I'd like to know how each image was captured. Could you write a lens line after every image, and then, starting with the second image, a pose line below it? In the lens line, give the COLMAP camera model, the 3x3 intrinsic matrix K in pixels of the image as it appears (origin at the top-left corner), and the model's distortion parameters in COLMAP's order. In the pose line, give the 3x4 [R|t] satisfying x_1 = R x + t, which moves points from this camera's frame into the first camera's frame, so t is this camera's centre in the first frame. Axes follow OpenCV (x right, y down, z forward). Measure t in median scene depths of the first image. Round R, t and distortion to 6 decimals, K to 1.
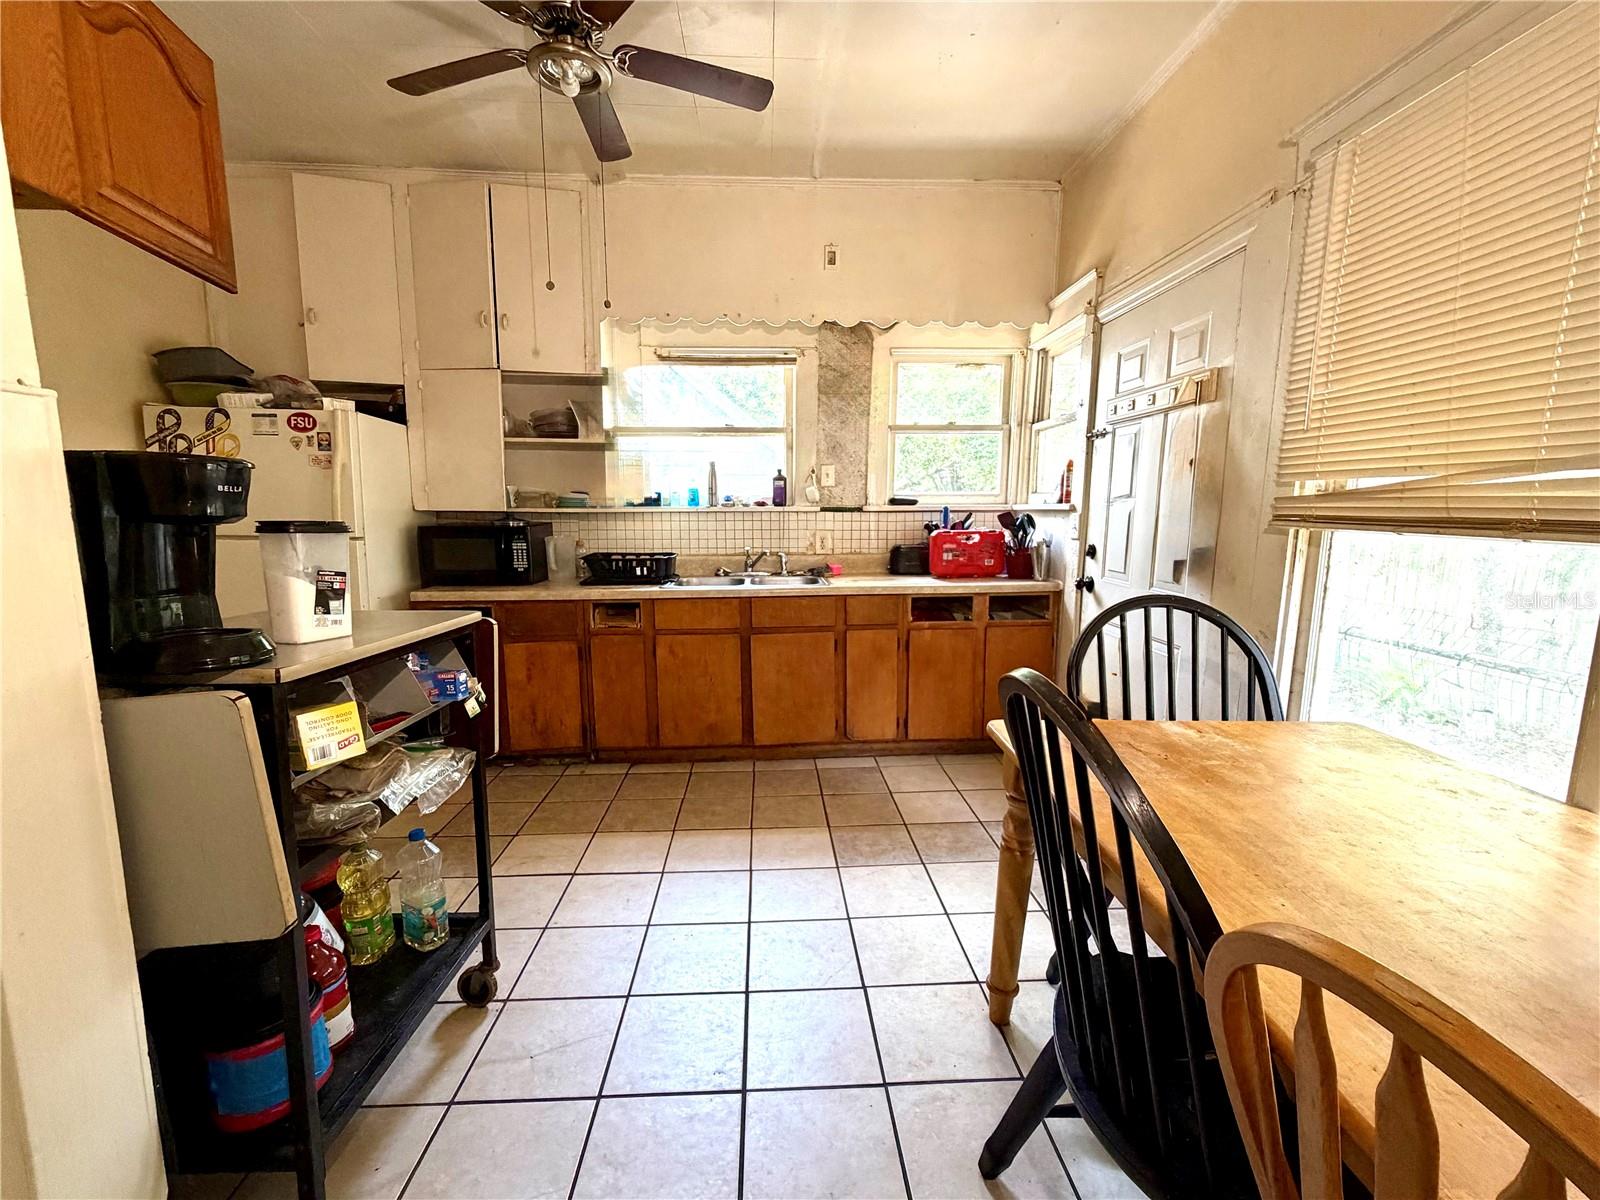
lens RADIAL K [[666.1, 0, 800.0], [0, 666.1, 600.0], [0, 0, 1]] dist [0.000375, 0.000024]
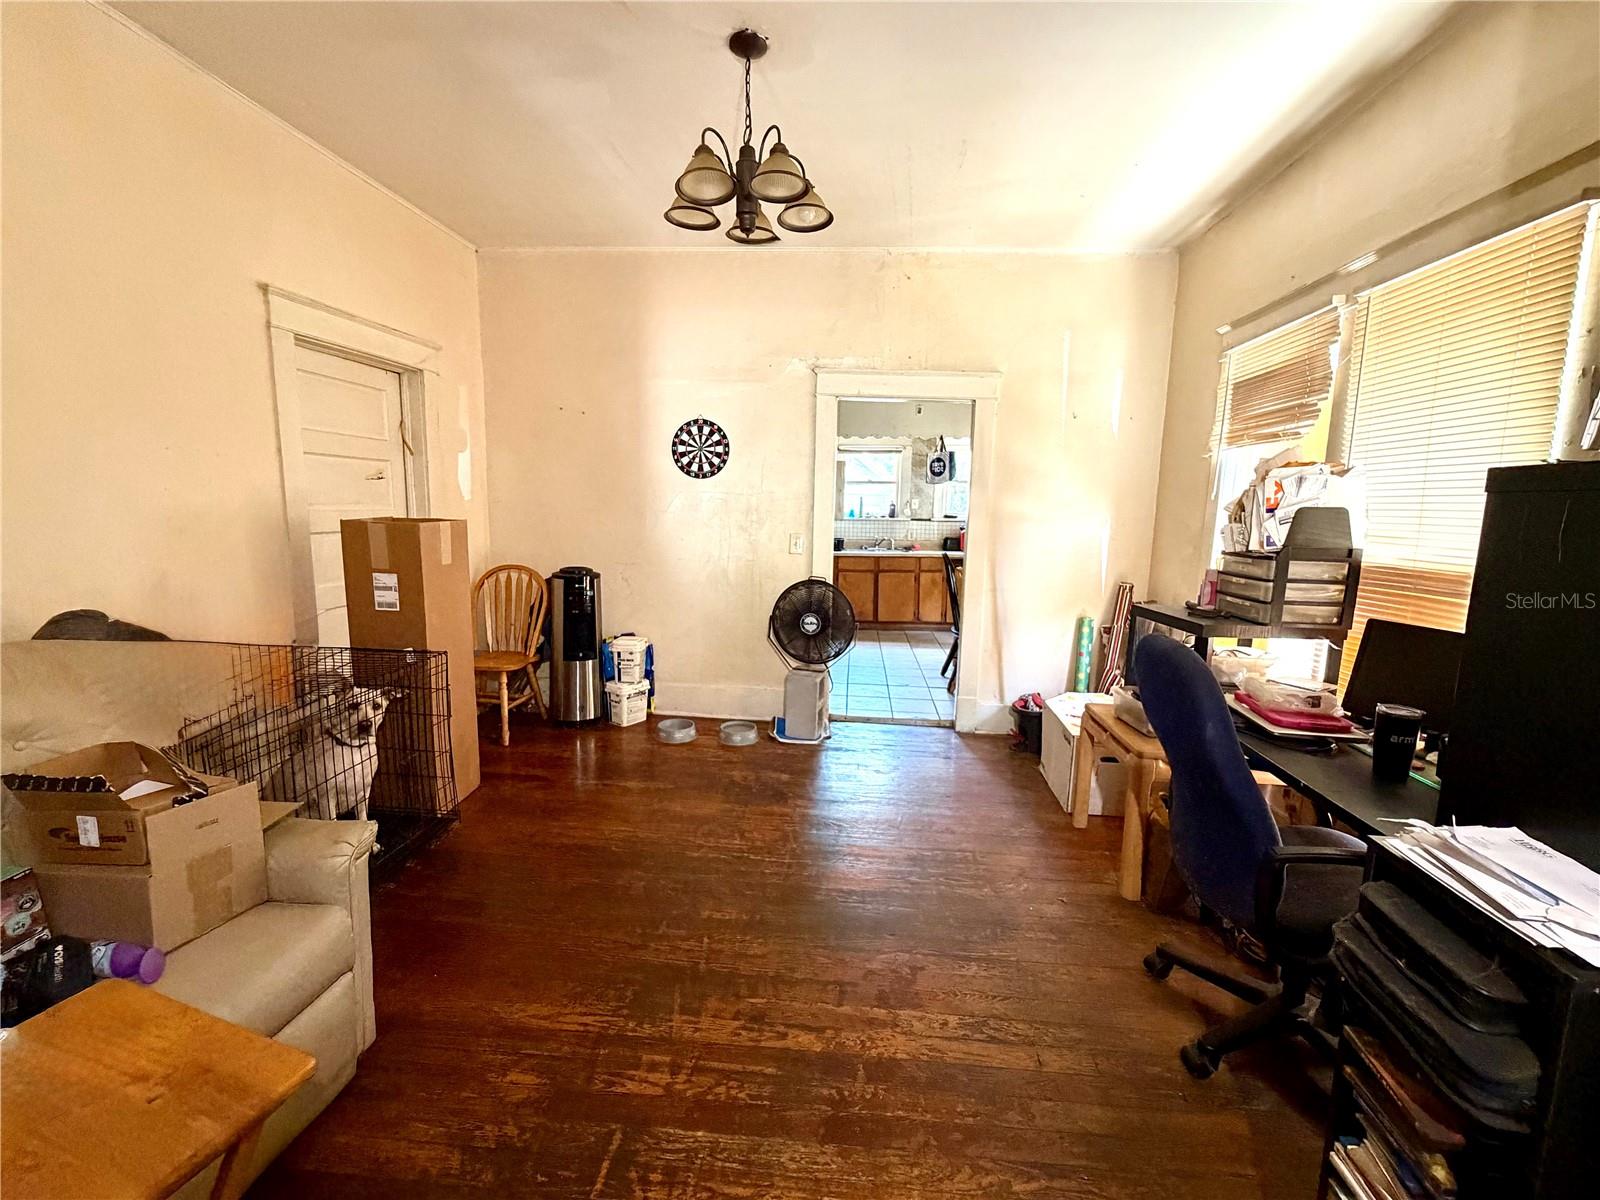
lens RADIAL K [[666.1, 0, 800.0], [0, 666.1, 600.0], [0, 0, 1]] dist [0.000375, 0.000024]
pose [[0.989958, 0.033769, -0.137268, -0.022256], [-0.034273, 0.999412, -0.001307, 0.158097], [0.137143, 0.005999, 0.990533, -1.344089]]
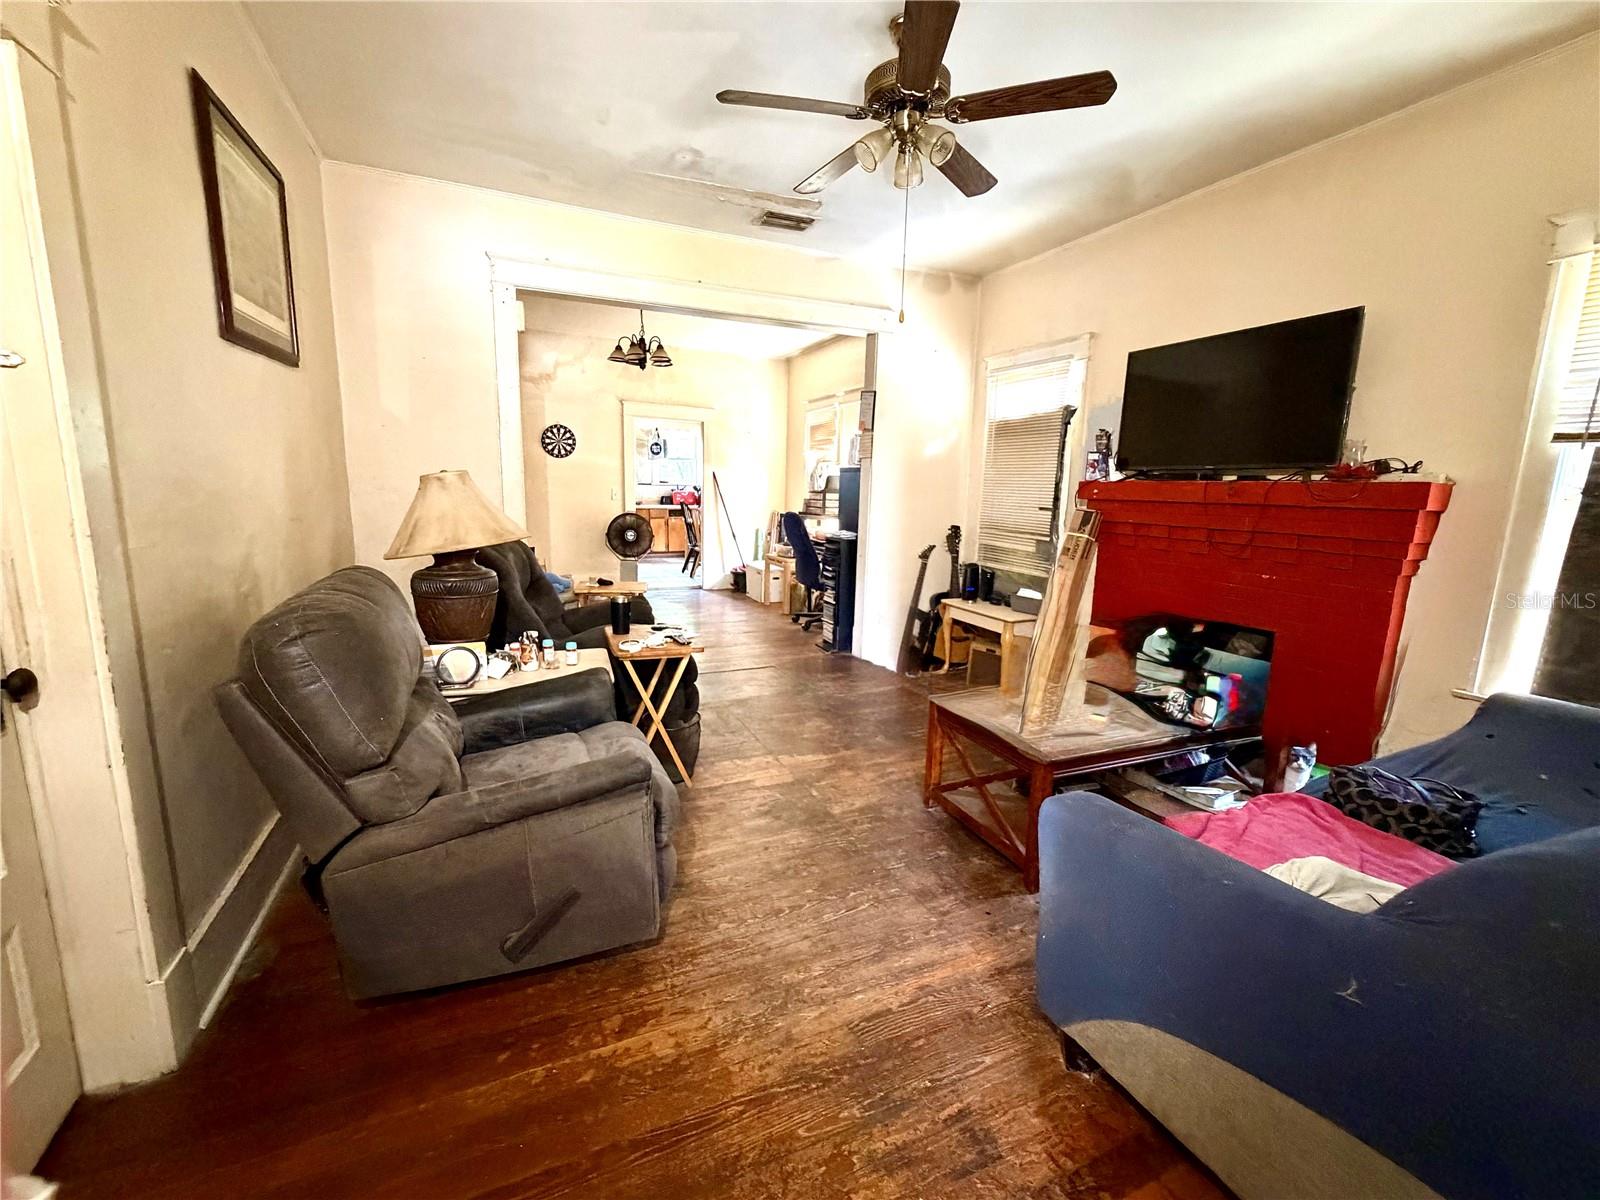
lens RADIAL K [[666.1, 0, 800.0], [0, 666.1, 600.0], [0, 0, 1]] dist [0.000375, 0.000024]
pose [[0.932959, -0.044987, 0.357161, -0.461515], [0.032278, 0.998618, 0.041467, 0.347966], [-0.358533, -0.027159, 0.933122, -2.542985]]
